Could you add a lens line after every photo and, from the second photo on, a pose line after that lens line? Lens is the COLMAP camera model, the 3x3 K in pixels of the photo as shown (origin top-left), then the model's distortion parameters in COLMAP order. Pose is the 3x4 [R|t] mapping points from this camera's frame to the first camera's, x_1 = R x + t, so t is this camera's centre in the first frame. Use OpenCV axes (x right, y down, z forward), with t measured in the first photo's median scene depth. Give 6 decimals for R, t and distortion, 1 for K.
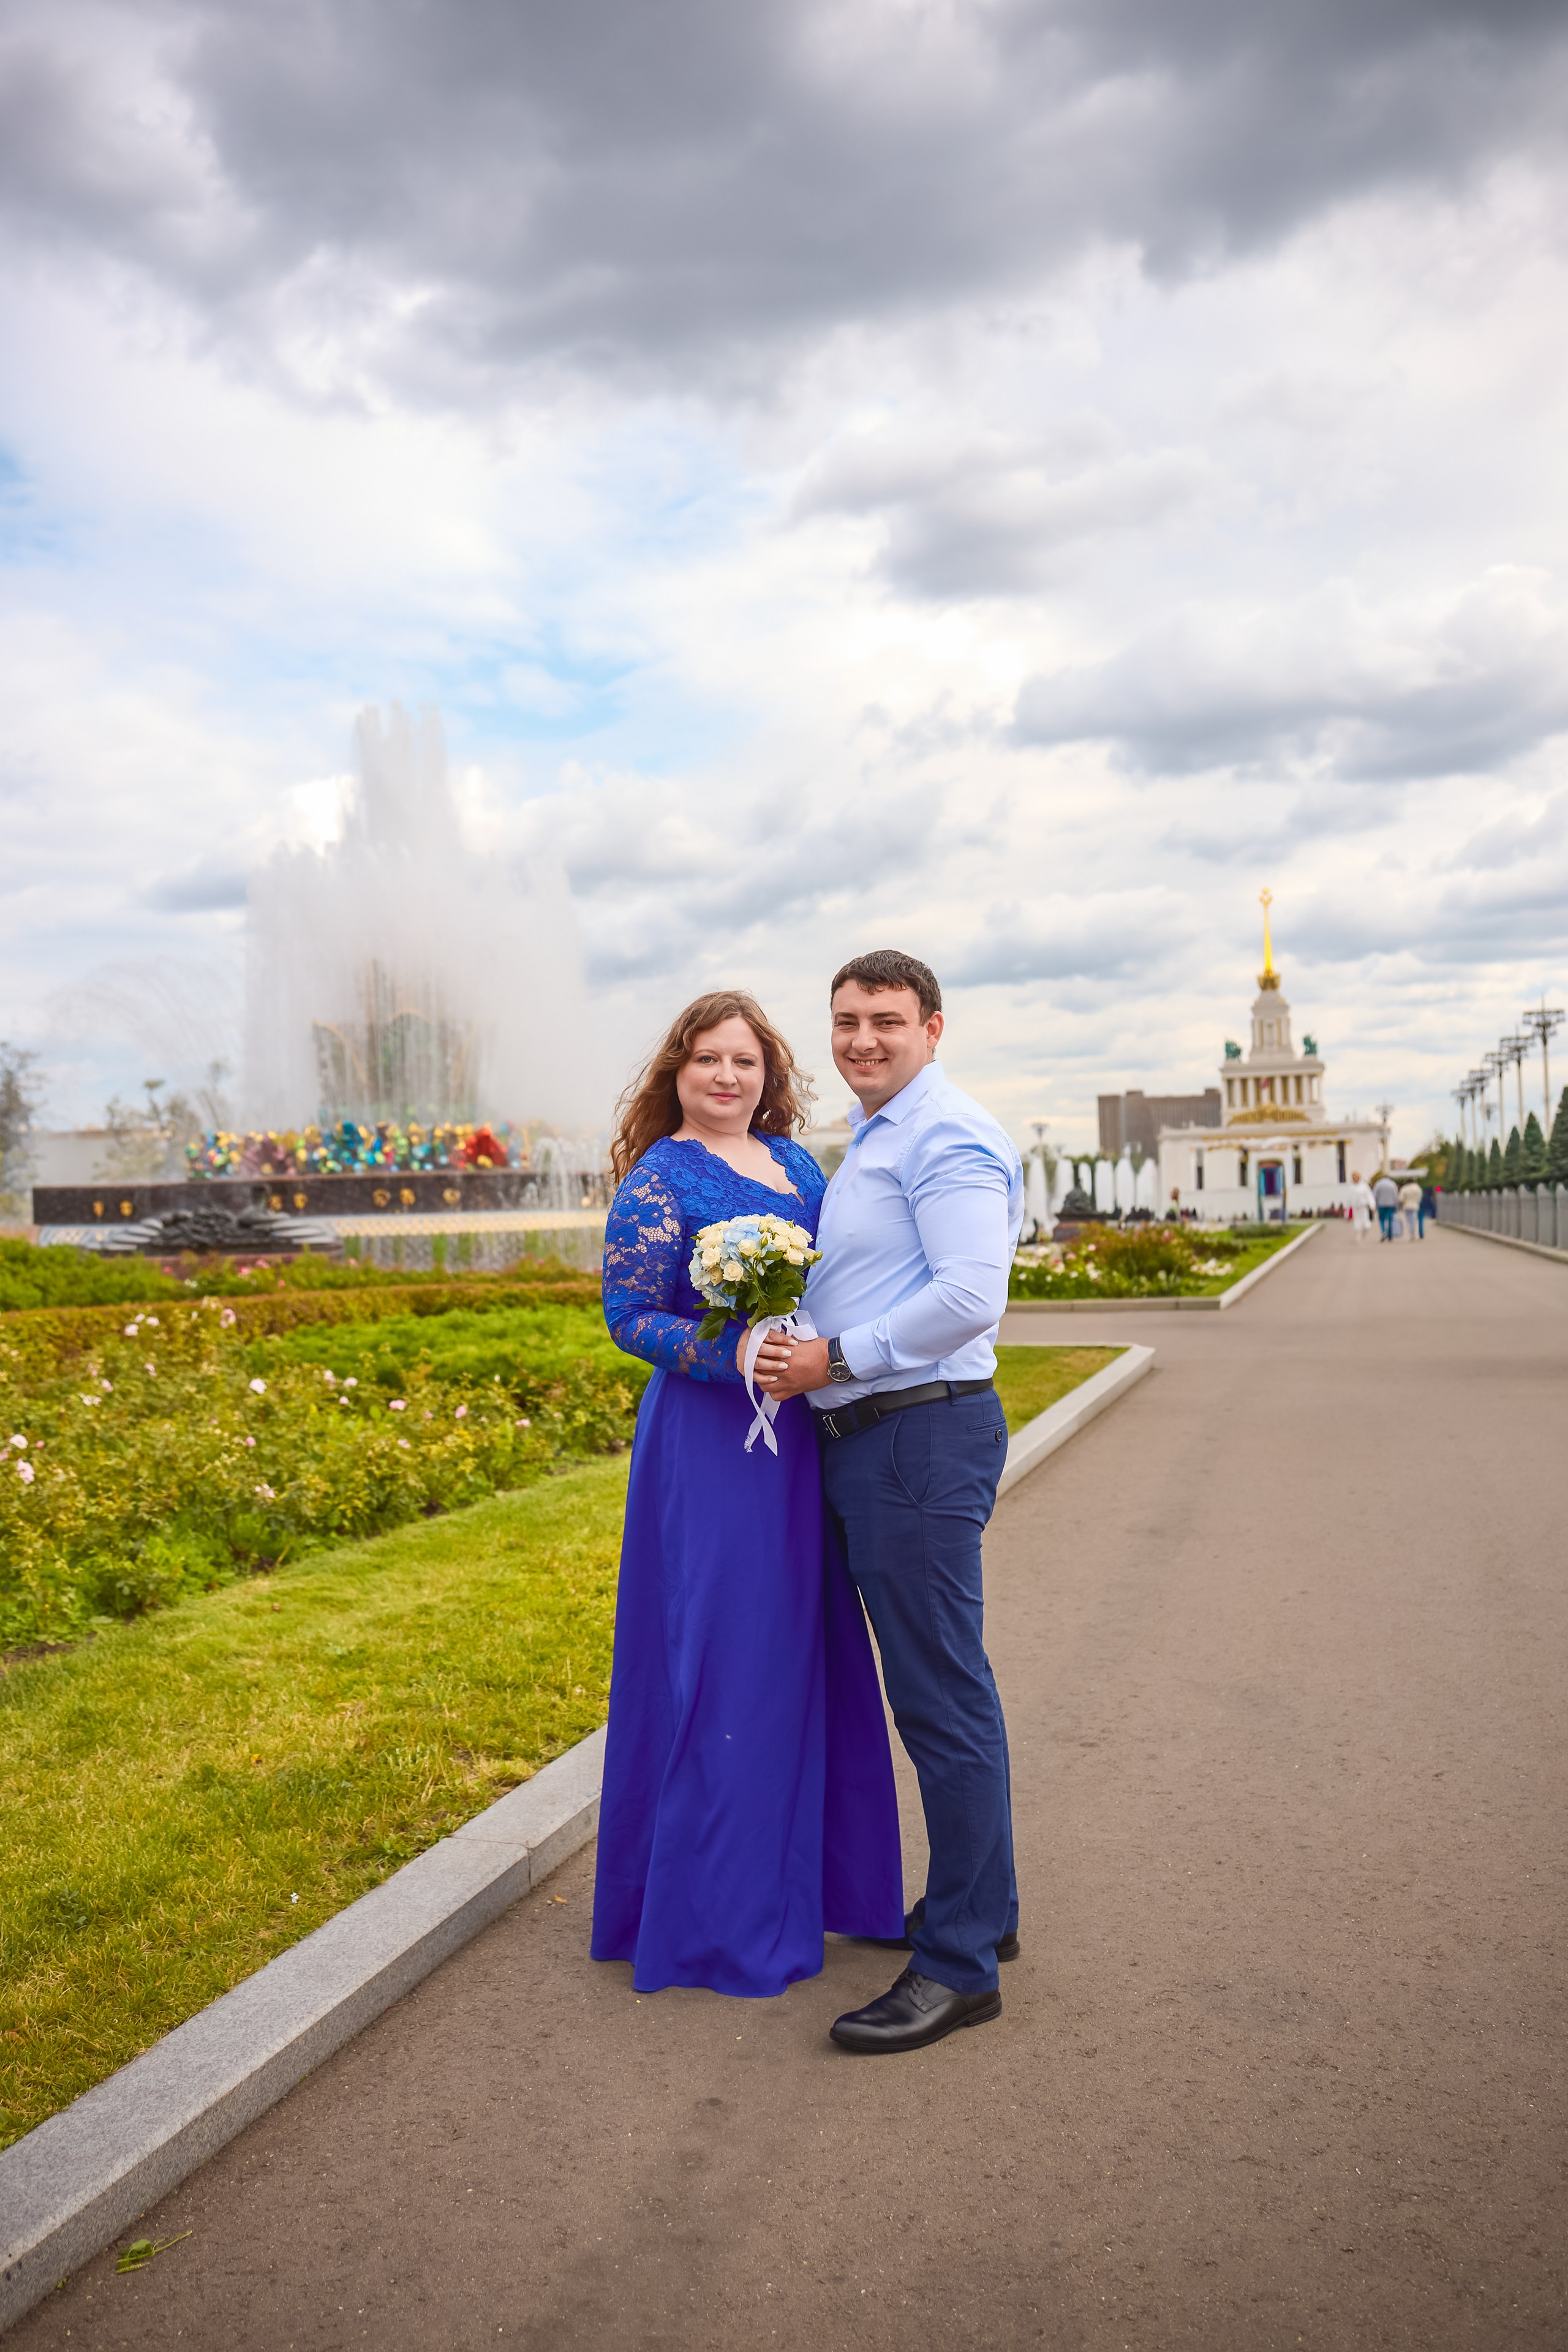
lens RADIAL K [[1885.3, 0, 784.0], [0, 1885.3, 1176.0], [0, 0, 1]] dist [-0.062759, -0.004513]
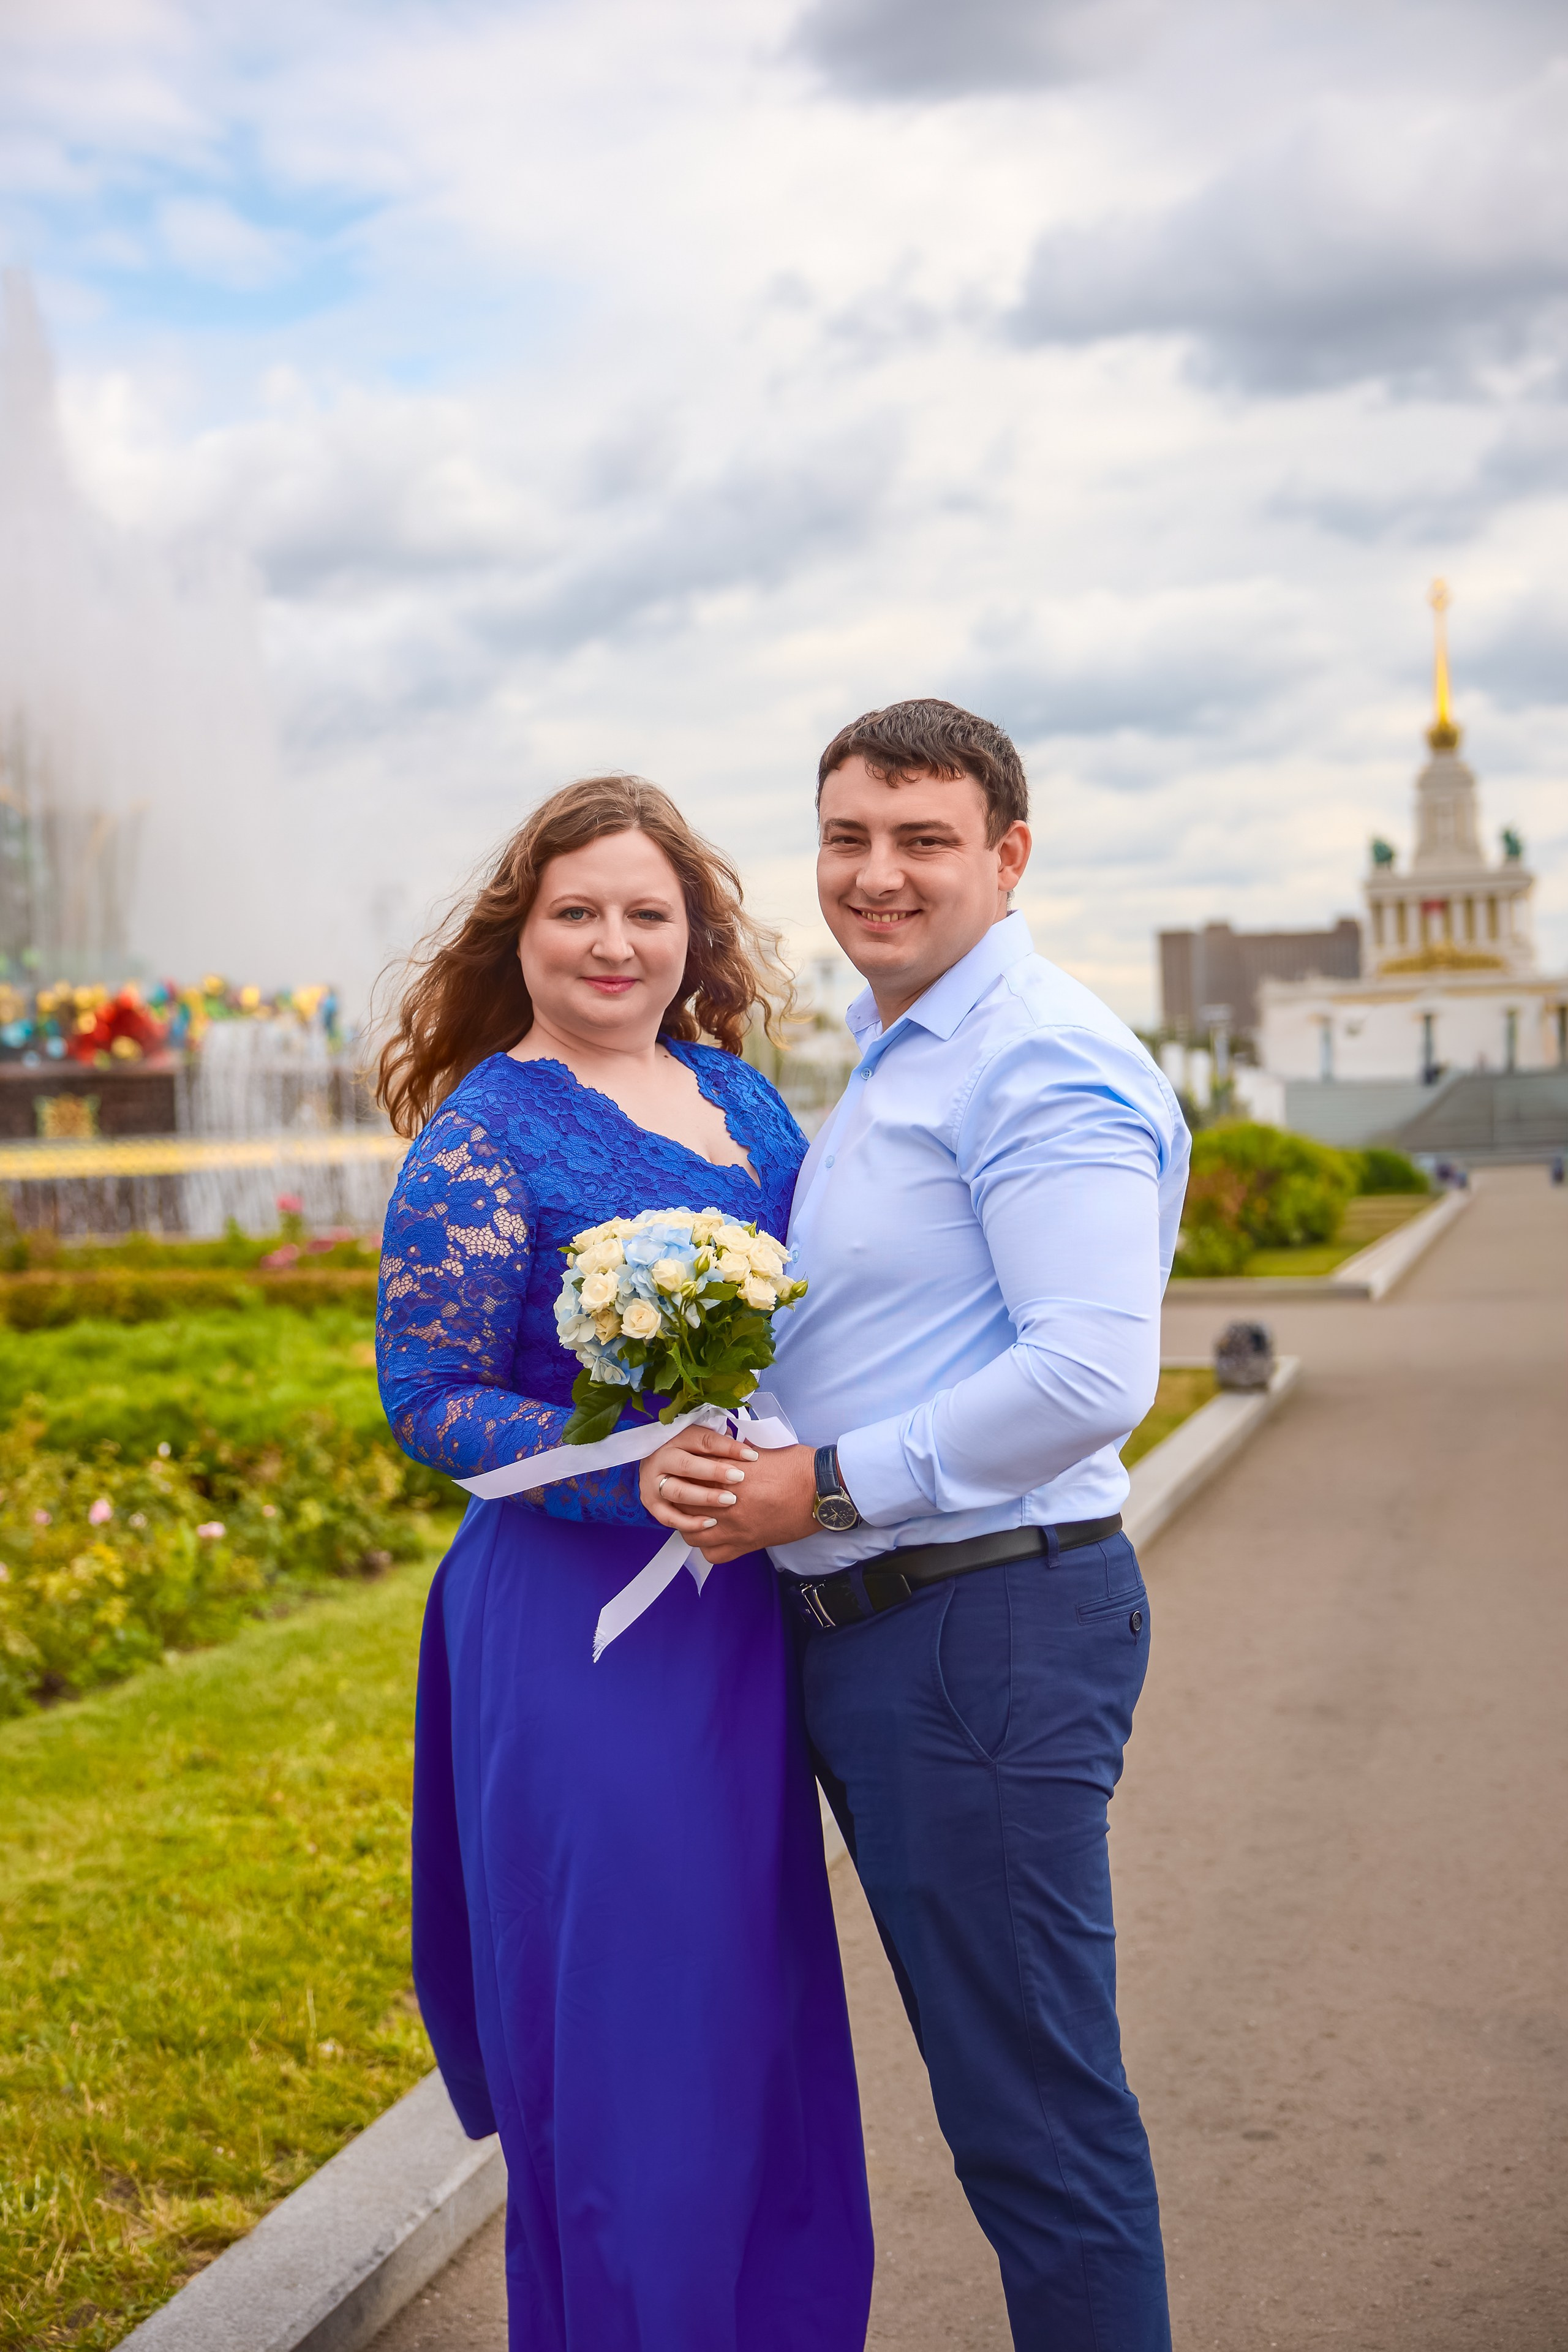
lens RADIAL K [[3066.0, 0, 784.7], [0, 3066.0, 1141.7], [0, 0, 1]] dist [-0.030182, -0.061376]
pose [[0.998432, -0.008231, 0.055372, -0.021462], [0.006616, 0.999549, 0.029290, -0.015373], [-0.055588, -0.028878, 0.998036, 0.096807]]
